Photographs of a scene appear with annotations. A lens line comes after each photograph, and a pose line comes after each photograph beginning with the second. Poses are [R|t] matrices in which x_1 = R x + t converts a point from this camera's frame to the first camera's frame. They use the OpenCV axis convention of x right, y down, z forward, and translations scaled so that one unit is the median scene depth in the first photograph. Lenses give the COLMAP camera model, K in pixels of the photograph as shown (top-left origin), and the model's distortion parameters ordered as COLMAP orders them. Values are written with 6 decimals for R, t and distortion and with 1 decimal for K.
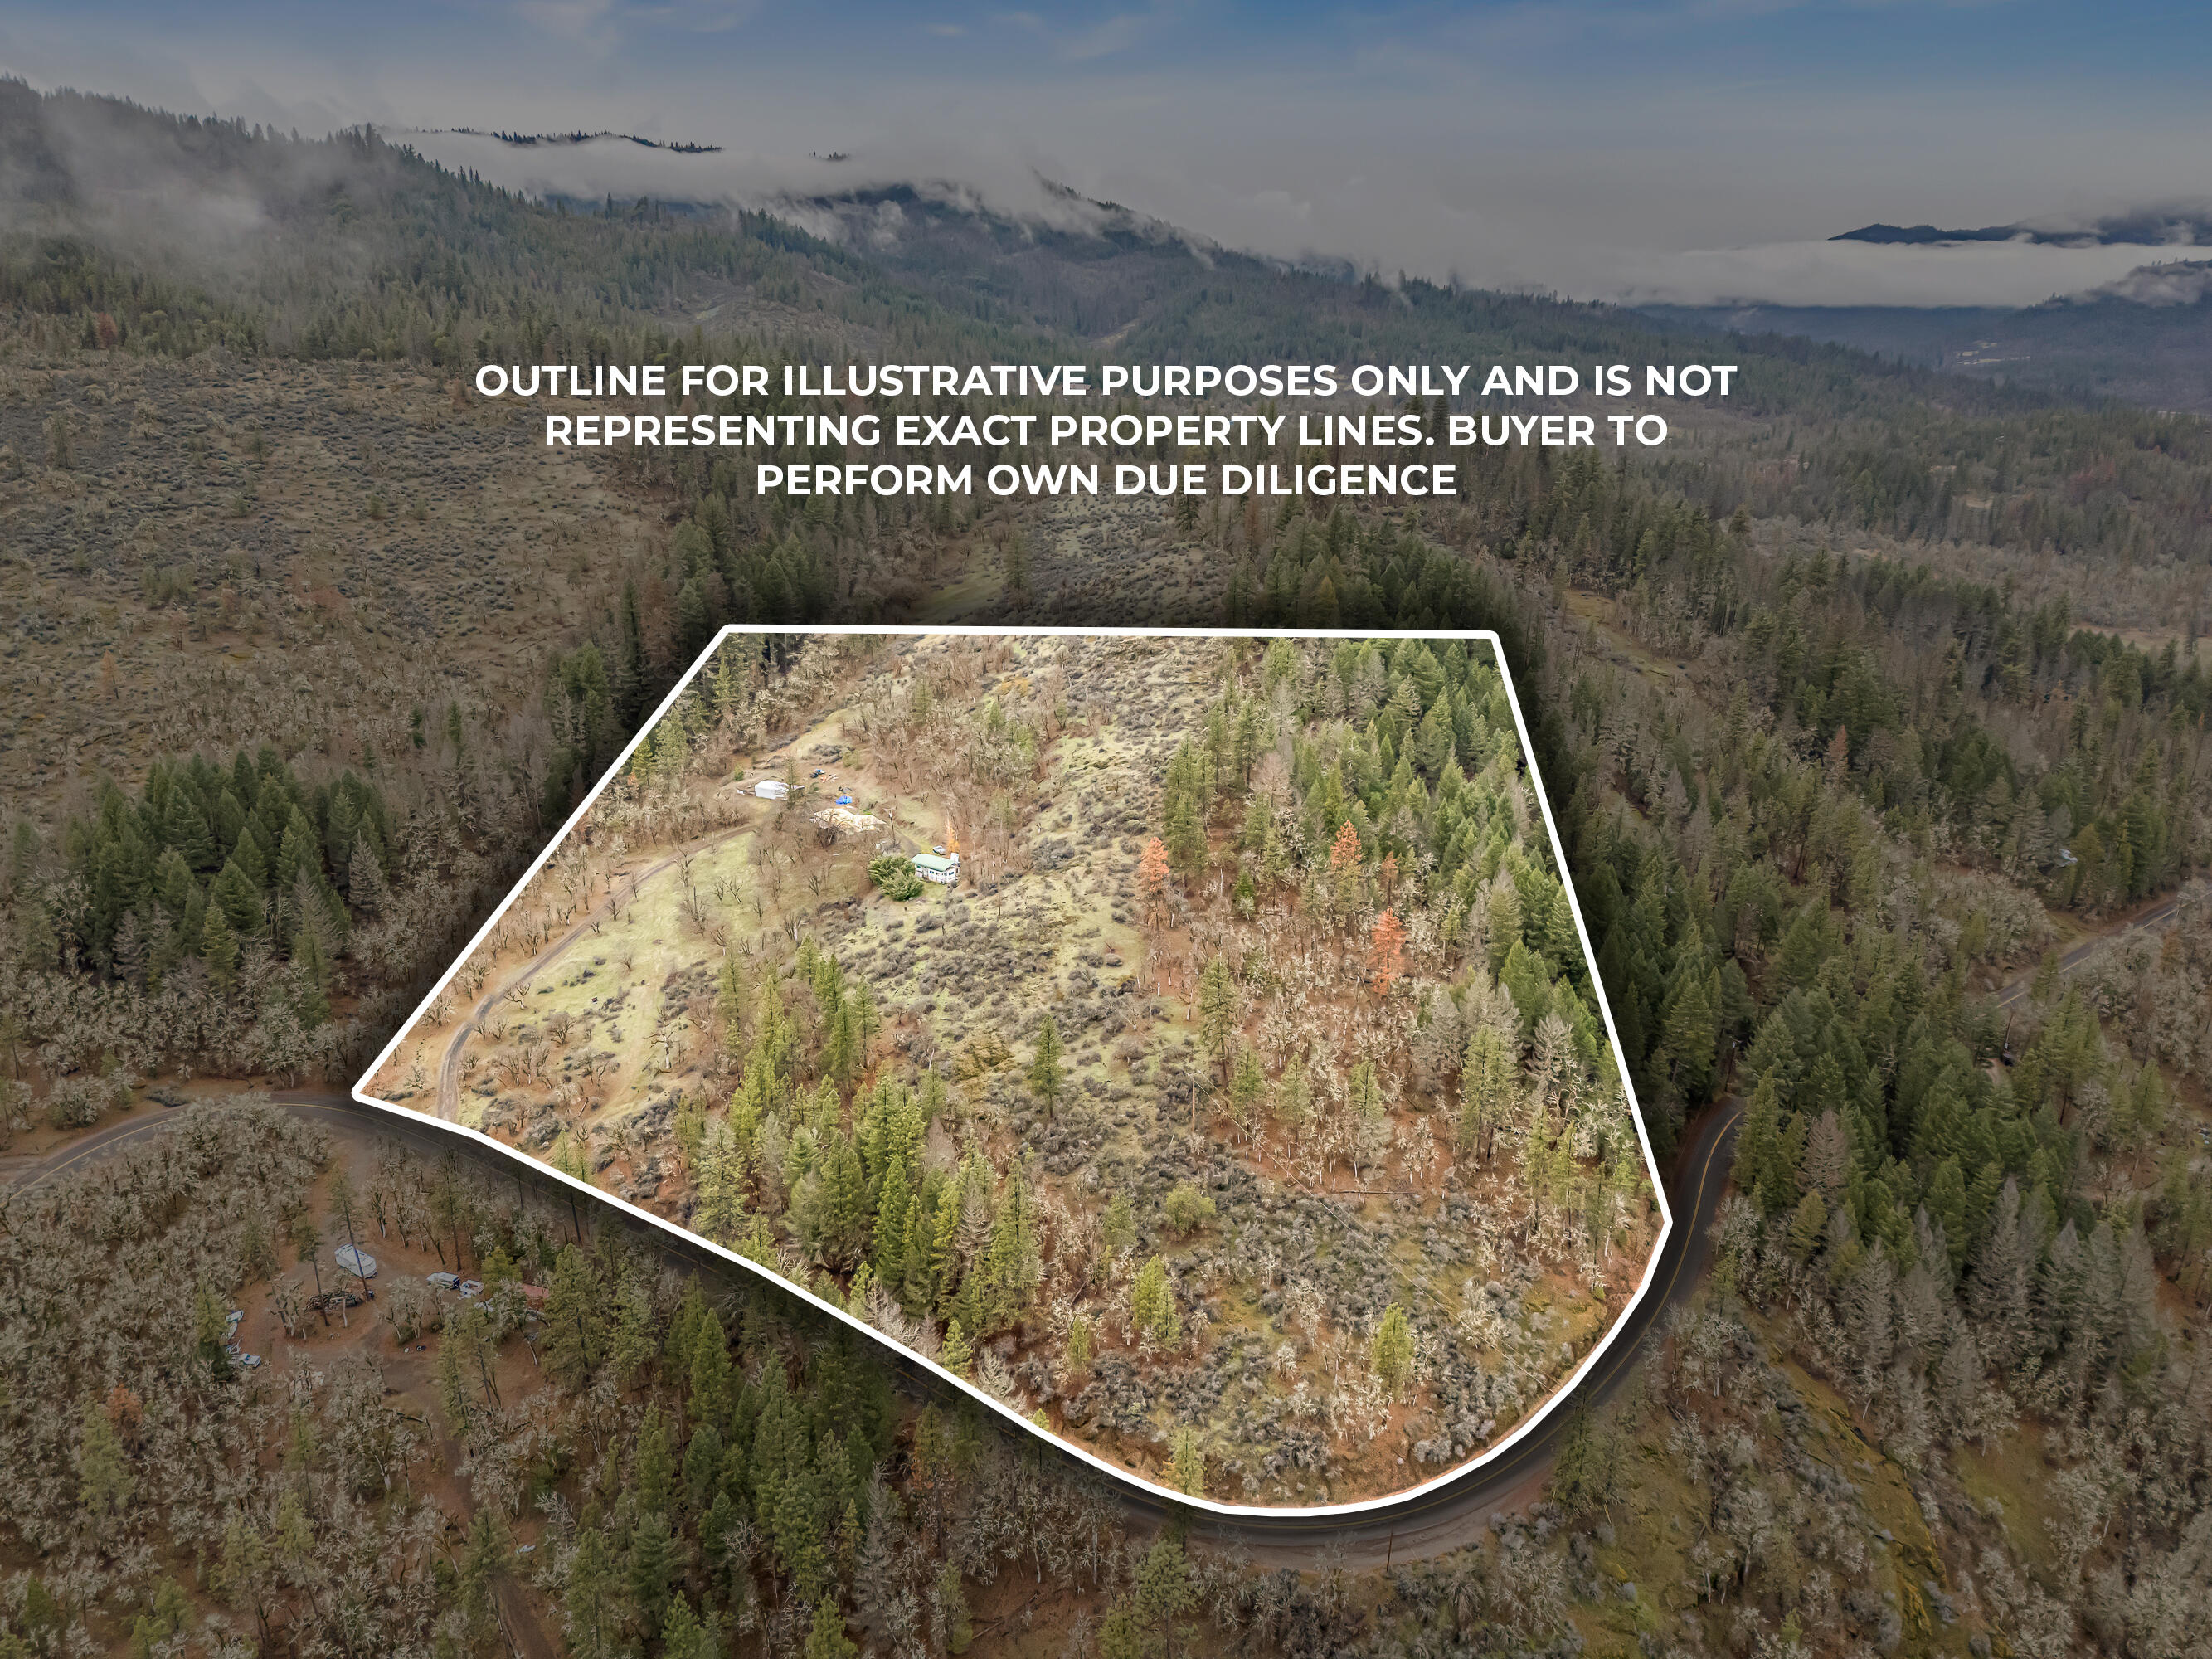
lens RADIAL K [[1637.1, 0, 1104.5], [0, 1637.1, 826.6], [0, 0, 1]] dist [0.055004, -0.042752]
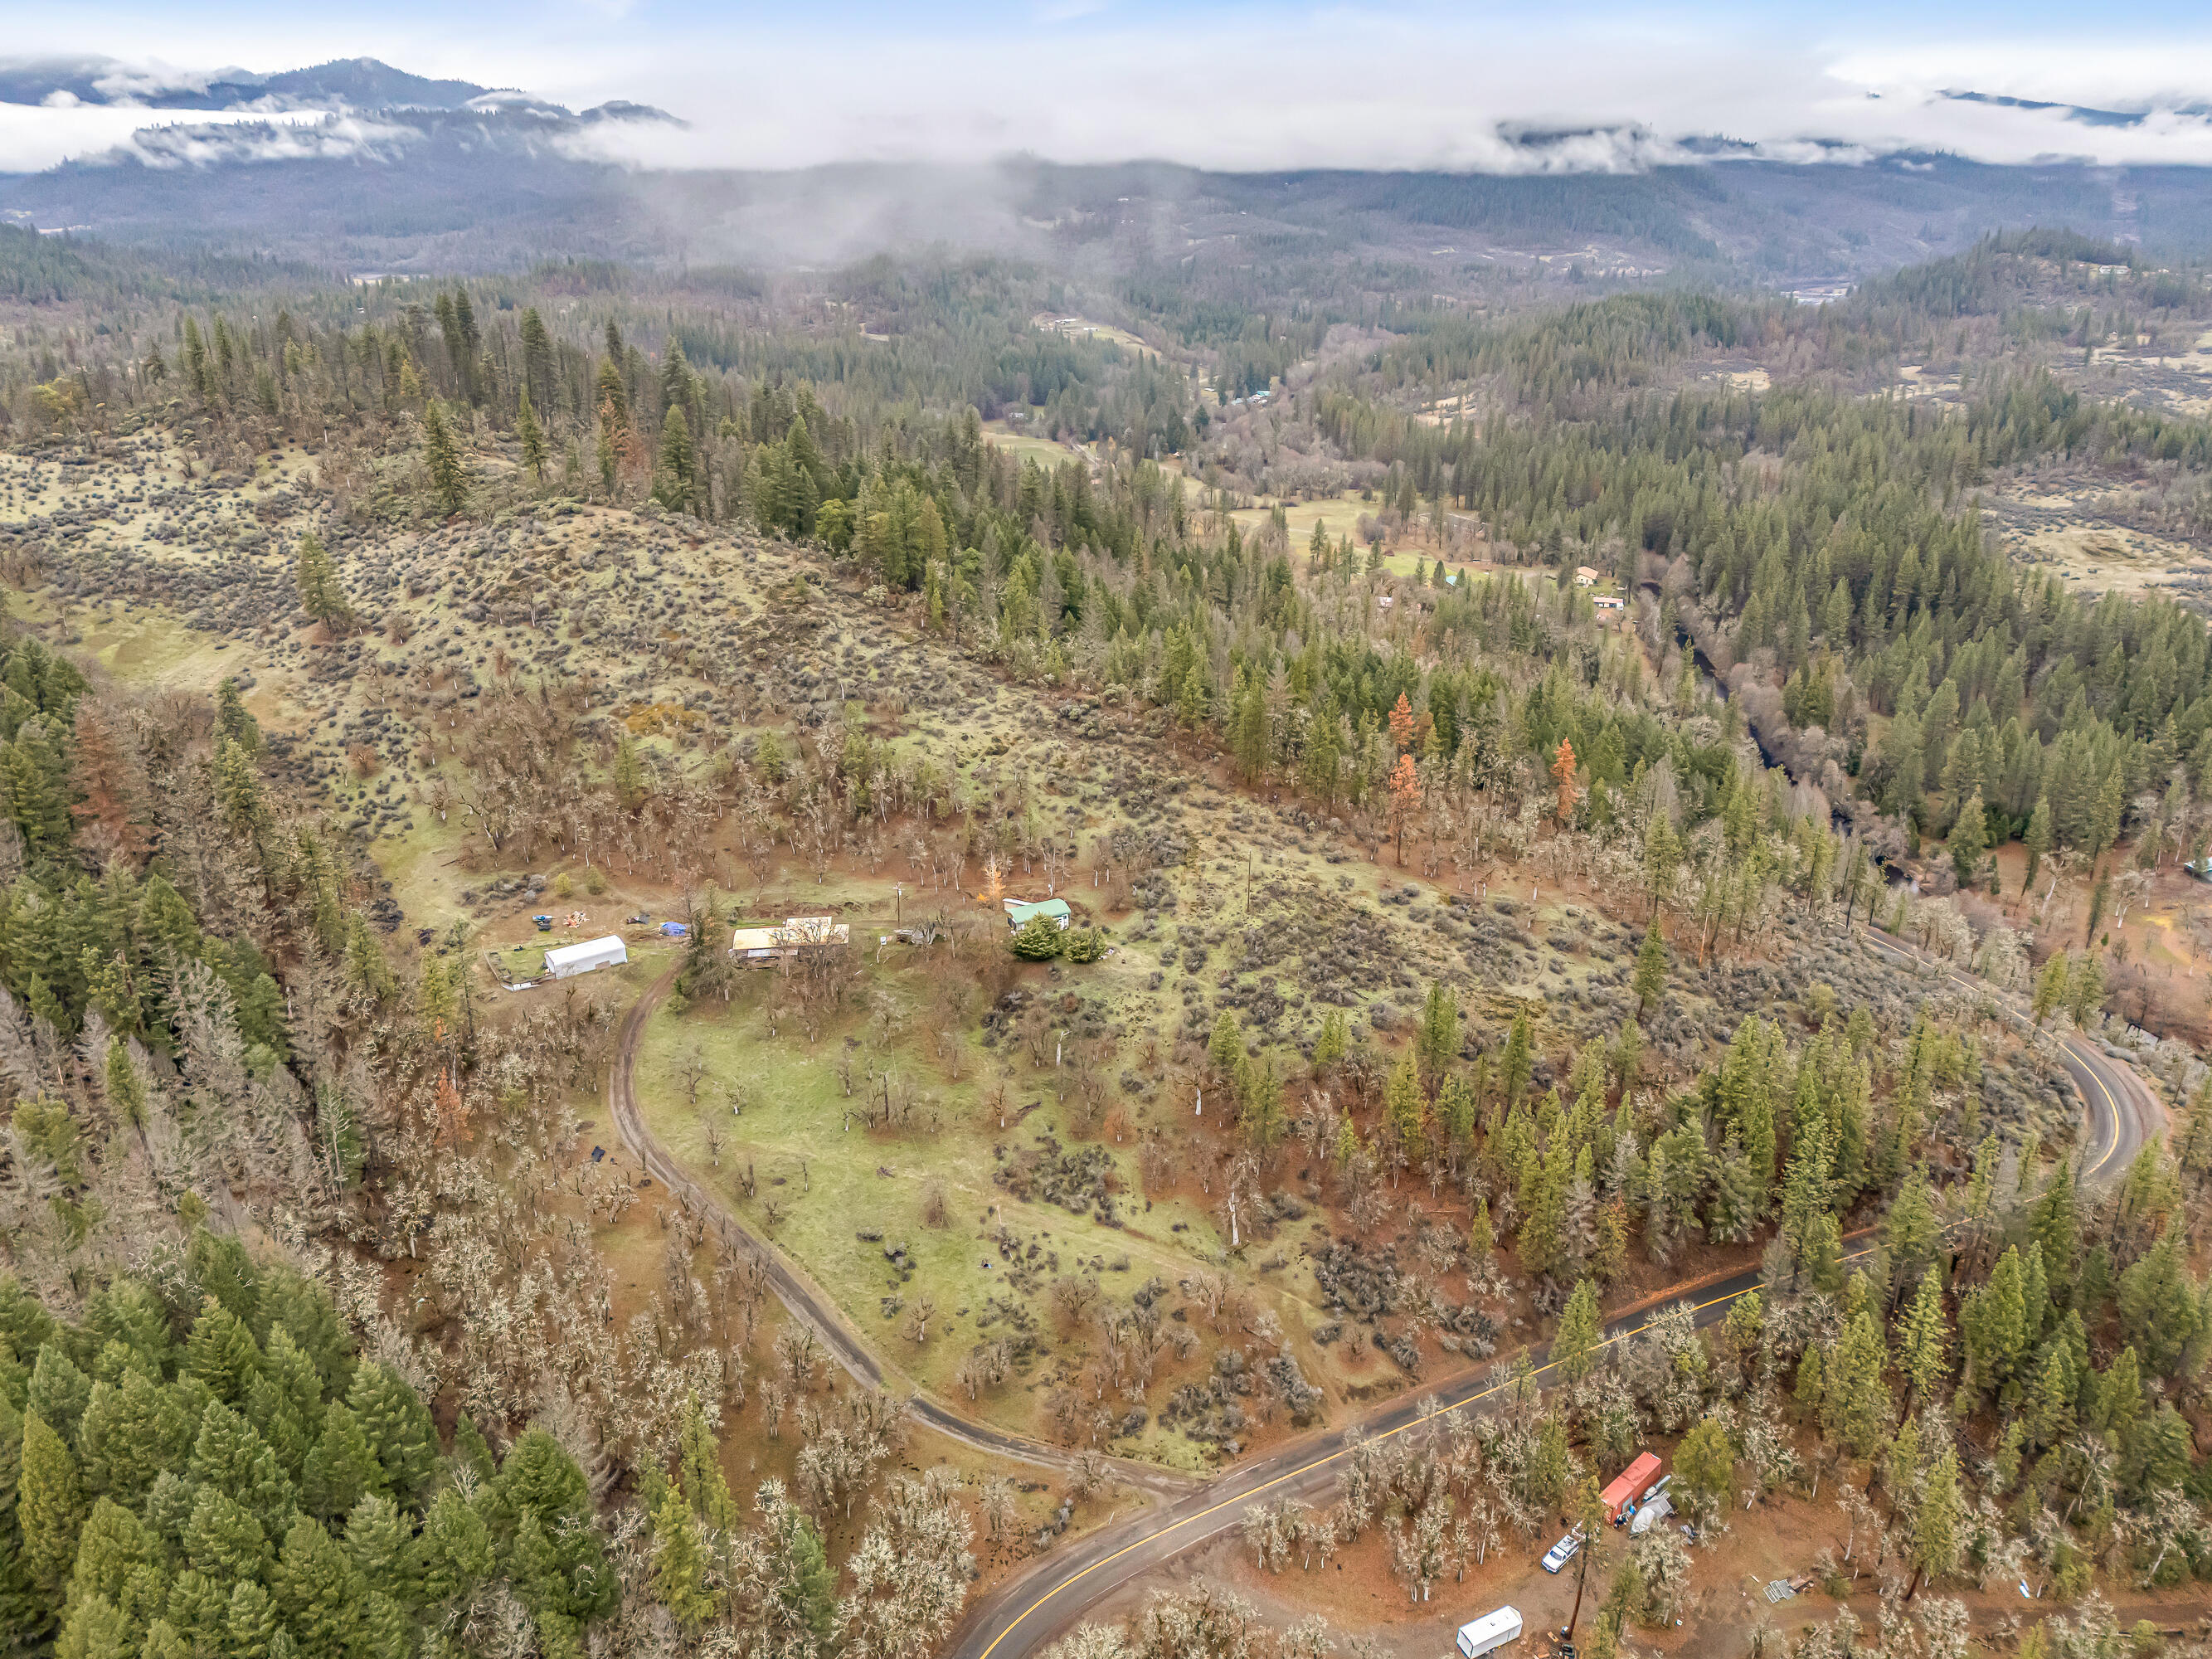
lens RADIAL K [[1637.1, 0, 1092.6], [0, 1637.1, 840.5], [0, 0, 1]] dist [0.055004, -0.042752]
pose [[0.468267, -0.344451, 0.813683, -0.718130], [0.278137, 0.931534, 0.234275, -0.187406], [-0.838669, 0.116612, 0.532011, 0.534266]]
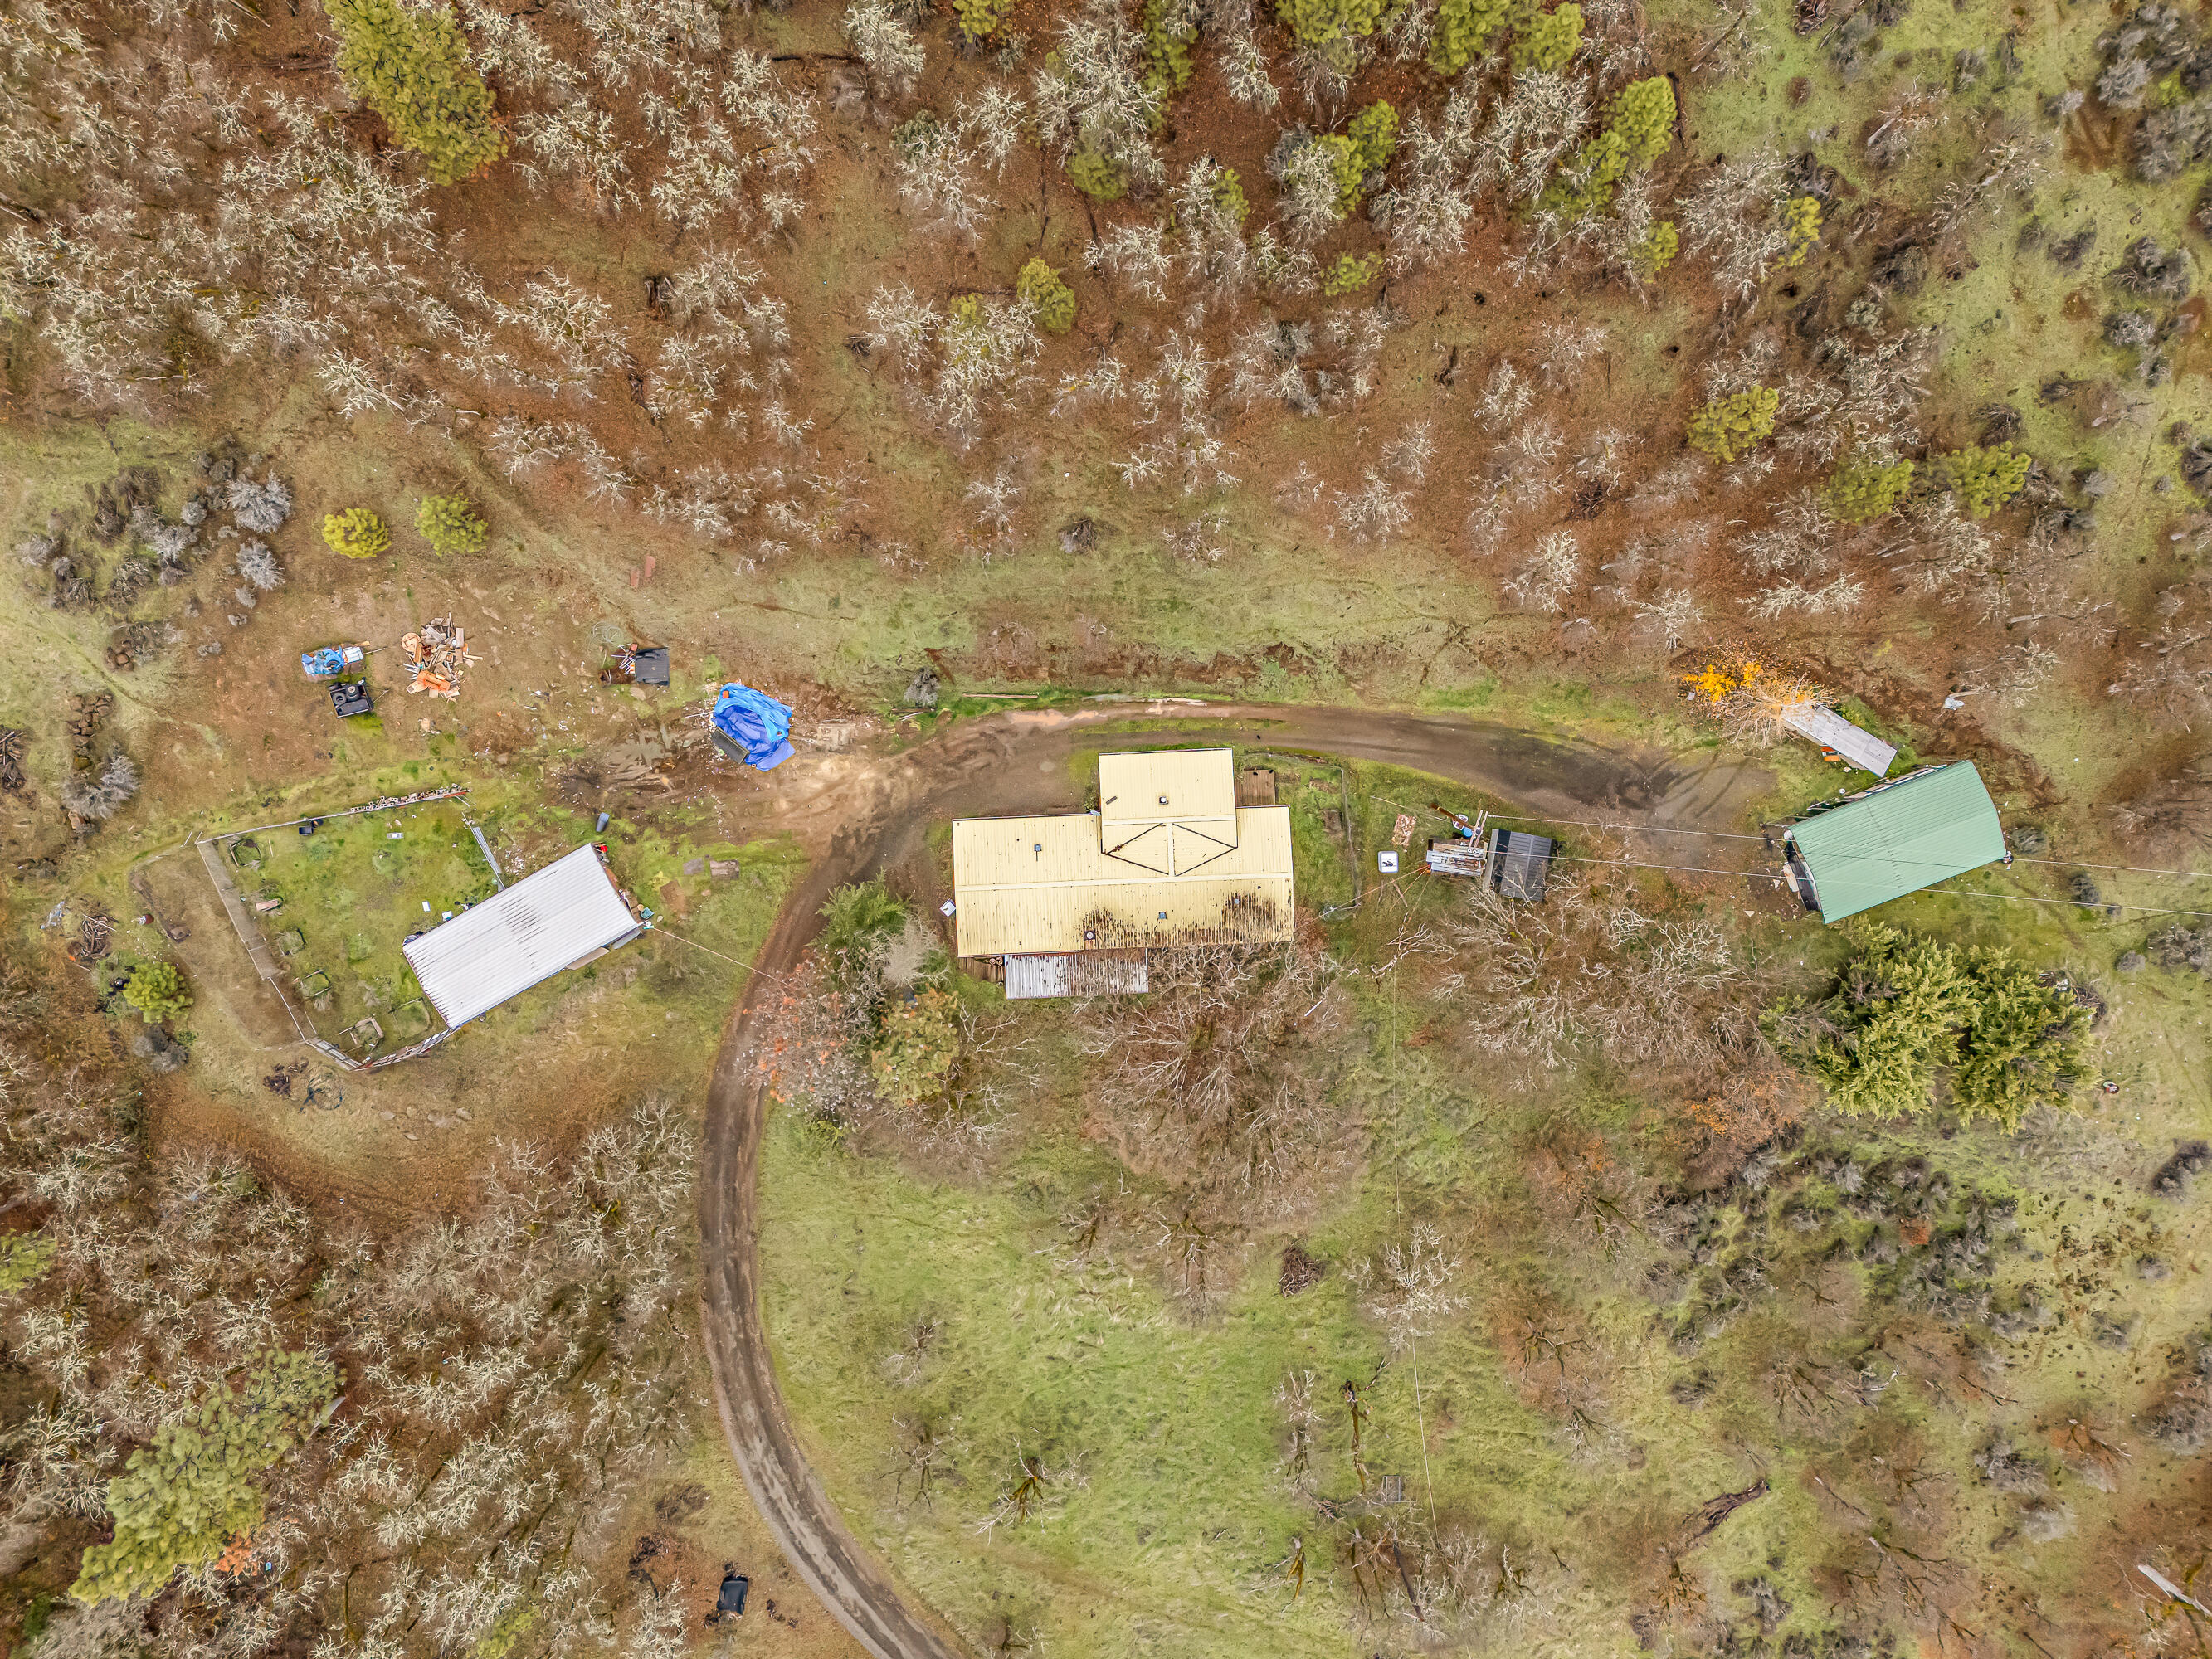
lens RADIAL K [[1636.8, 0, 1113.8], [0, 1636.8, 829.2], [0, 0, 1]] dist [0.055004, -0.042752]
pose [[0.540161, -0.841054, -0.029216, -0.156459], [0.271465, 0.141276, 0.952023, -0.247898], [-0.796575, -0.522177, 0.304629, 0.997988]]
